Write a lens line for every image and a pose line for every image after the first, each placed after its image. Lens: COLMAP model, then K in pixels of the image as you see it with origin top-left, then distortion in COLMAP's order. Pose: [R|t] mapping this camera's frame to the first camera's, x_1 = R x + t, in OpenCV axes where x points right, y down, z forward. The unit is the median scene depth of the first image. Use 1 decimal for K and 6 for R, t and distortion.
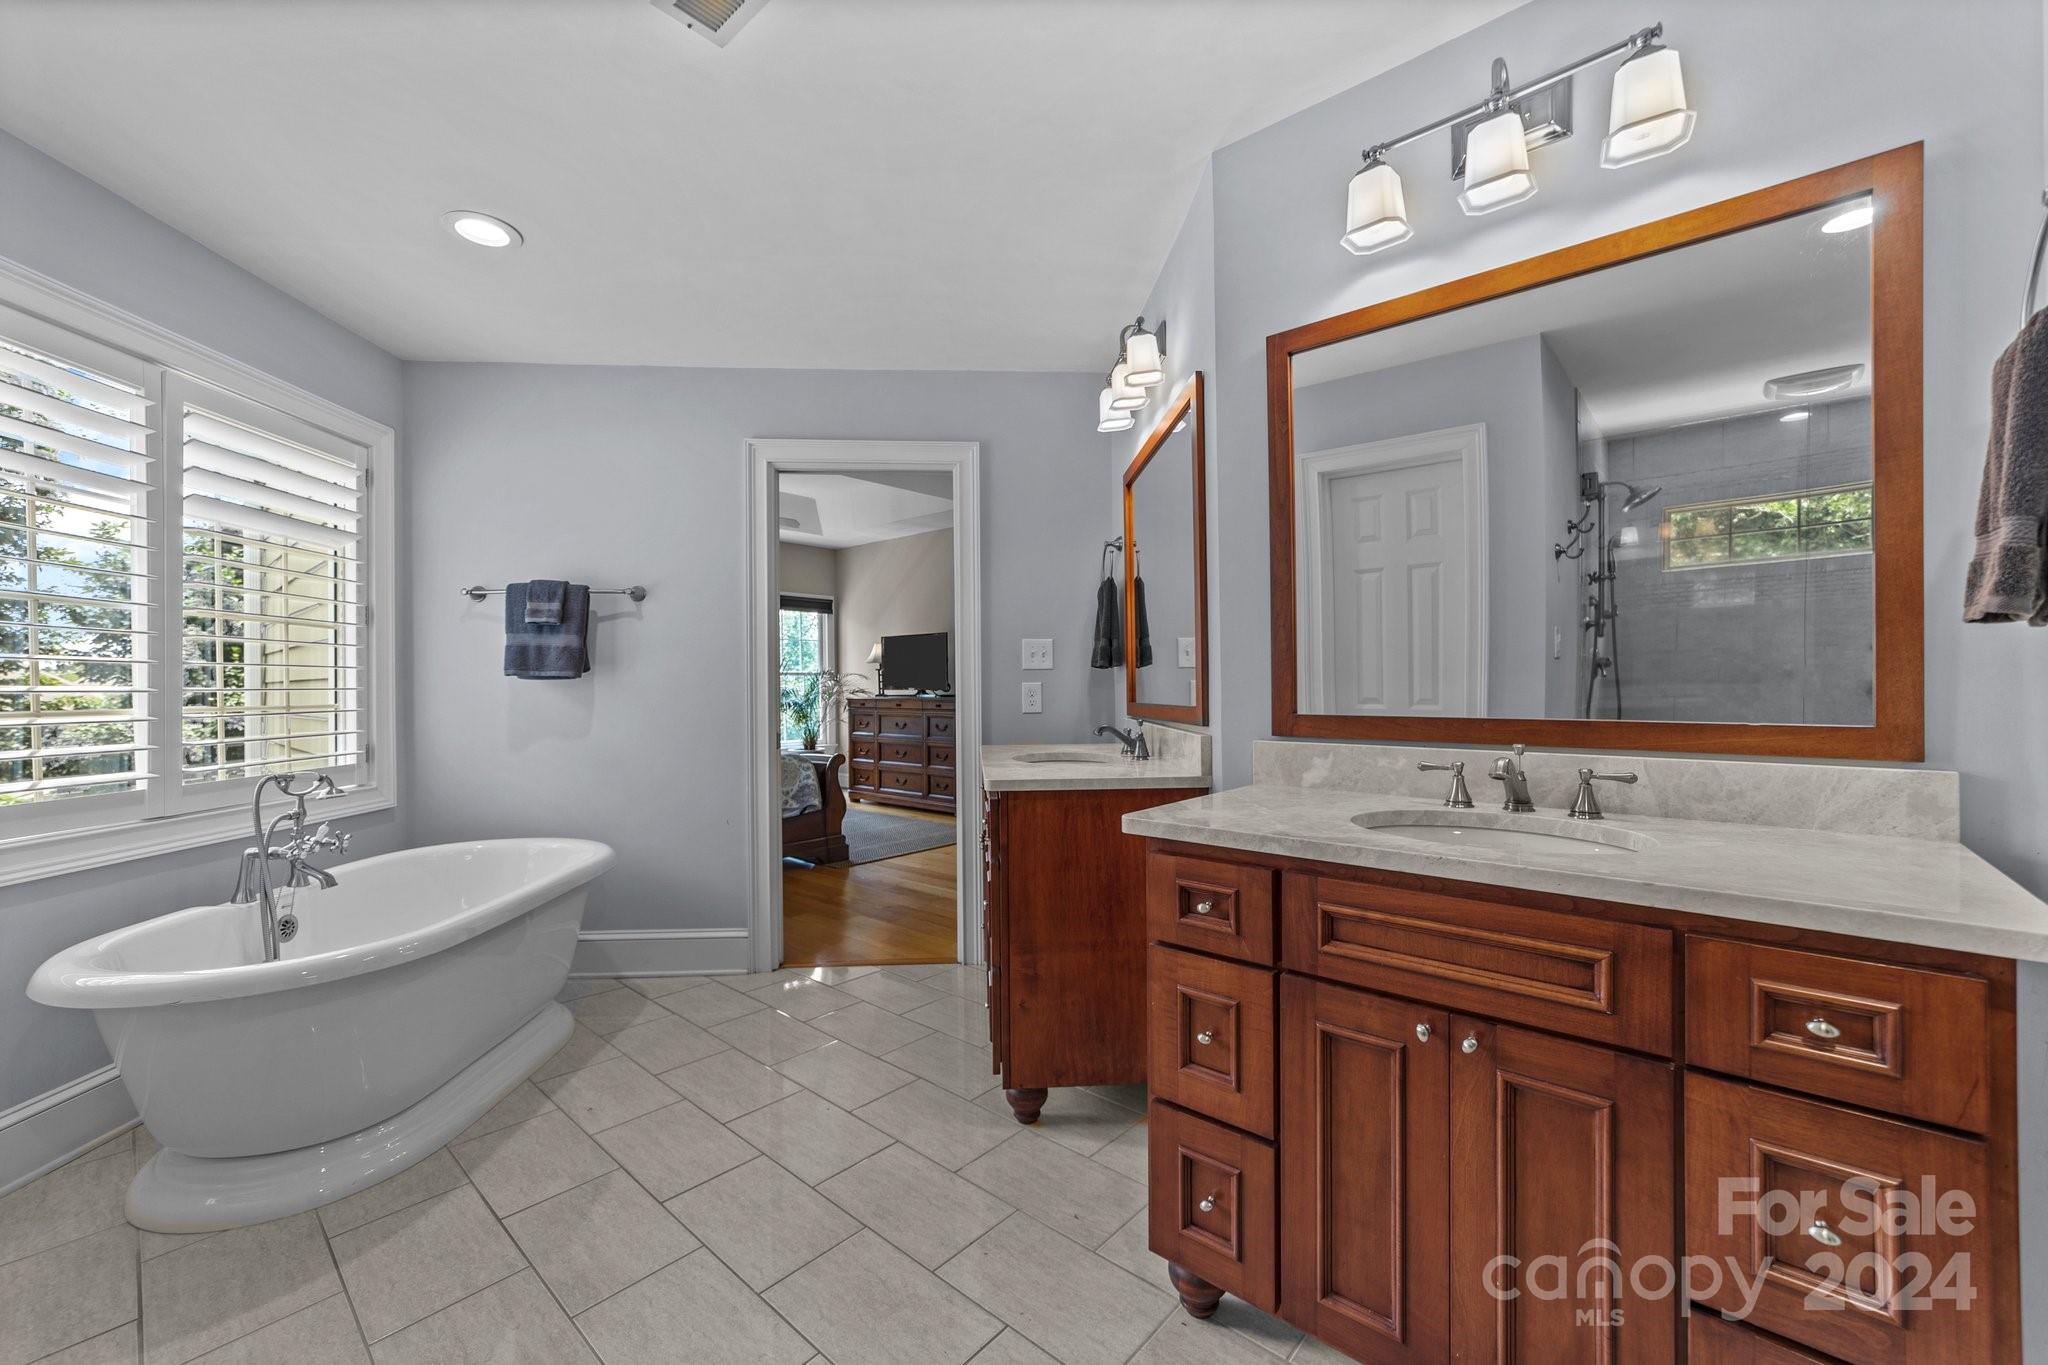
lens RADIAL K [[796.7, 0, 1014.1], [0, 796.7, 681.4], [0, 0, 1]] dist [-0.015588, 0.007051]
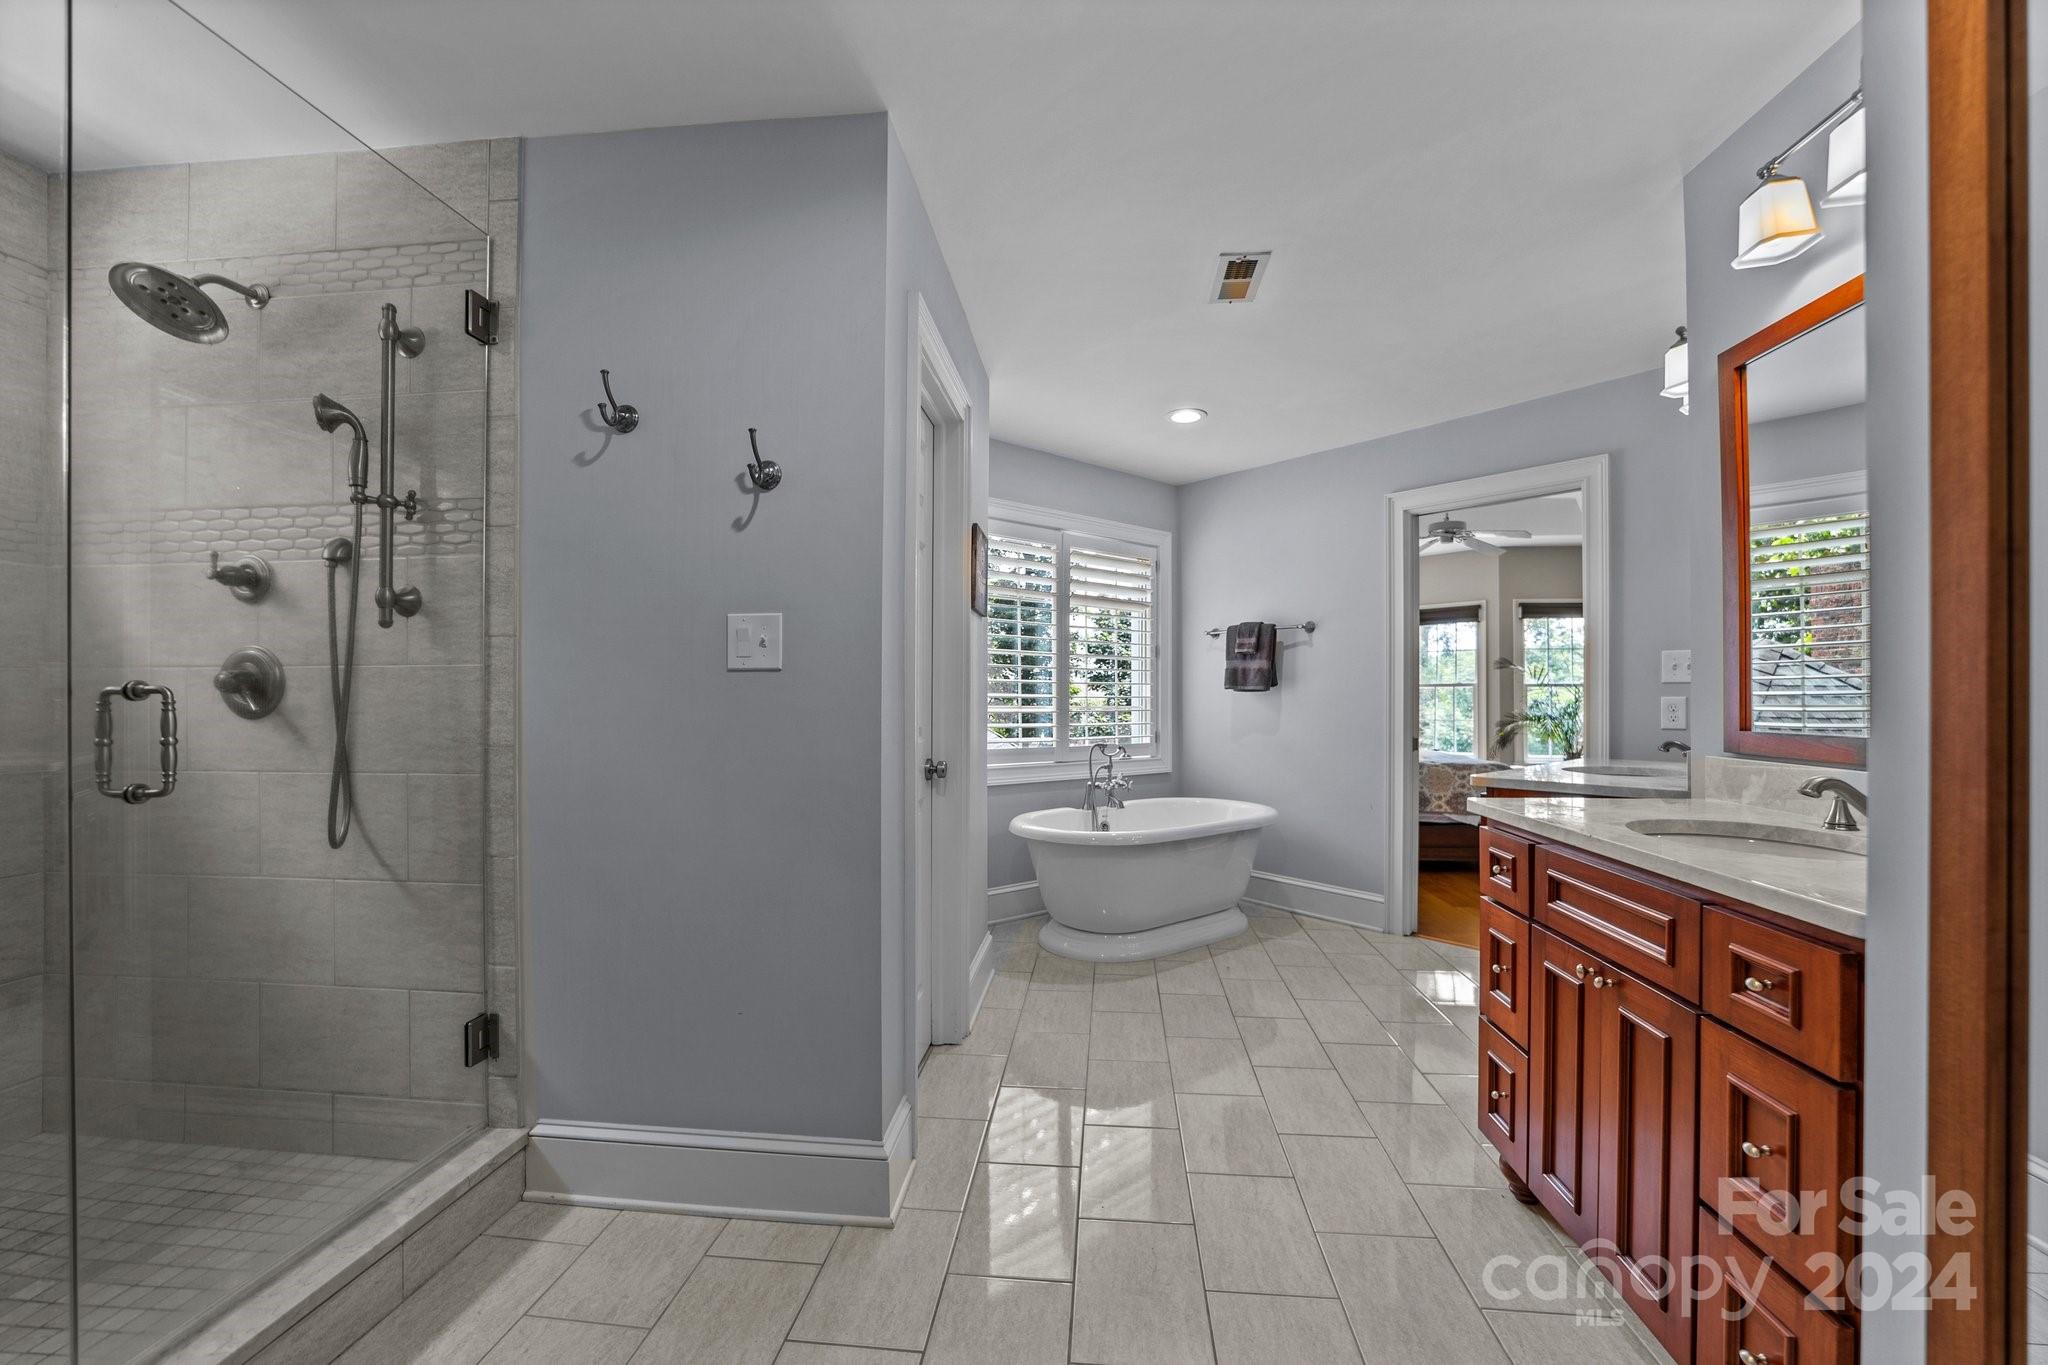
lens RADIAL K [[796.7, 0, 1029.0], [0, 796.7, 691.8], [0, 0, 1]] dist [-0.015588, 0.007051]
pose [[0.583932, 0.002925, -0.811798, 0.348062], [-0.002285, 0.999995, 0.001960, -0.004090], [0.811800, 0.000711, 0.583936, -0.161829]]
